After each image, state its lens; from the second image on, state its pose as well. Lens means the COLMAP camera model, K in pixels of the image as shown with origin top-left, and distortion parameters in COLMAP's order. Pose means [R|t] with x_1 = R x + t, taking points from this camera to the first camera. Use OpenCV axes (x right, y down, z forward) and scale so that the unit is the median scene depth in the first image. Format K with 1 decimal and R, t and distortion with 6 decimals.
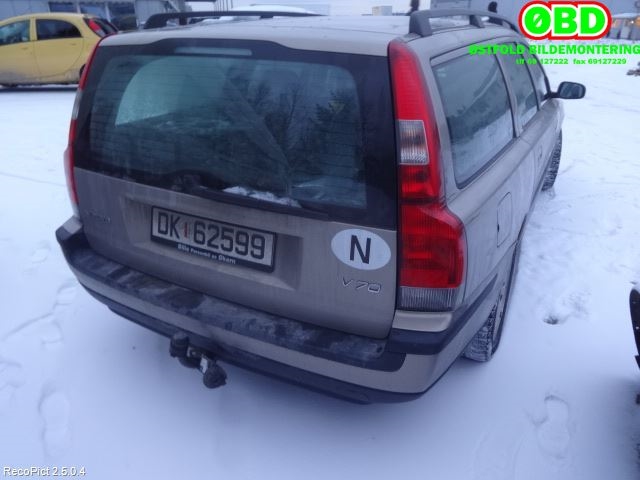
lens RADIAL K [[473.7, 0, 321.8], [0, 473.7, 242.1], [0, 0, 1]] dist [-0.014588, -0.009355]
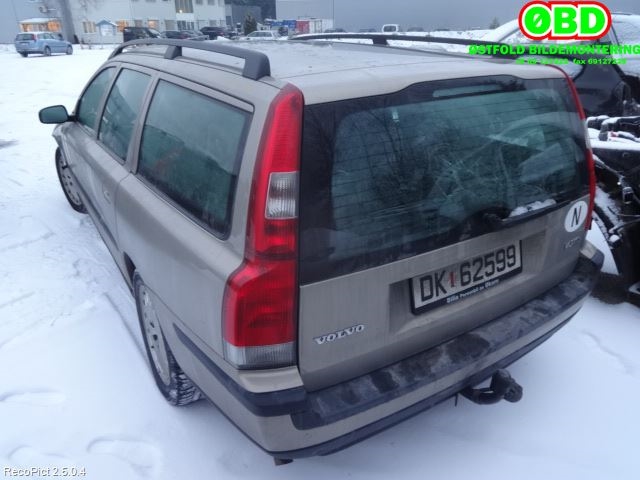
lens RADIAL K [[473.7, 0, 321.8], [0, 473.7, 237.4], [0, 0, 1]] dist [-0.014588, -0.009355]
pose [[0.496040, -0.360193, 0.790067, -1.142688], [0.374355, 0.909707, 0.179700, -0.372306], [-0.783456, 0.206627, 0.586091, 0.643674]]
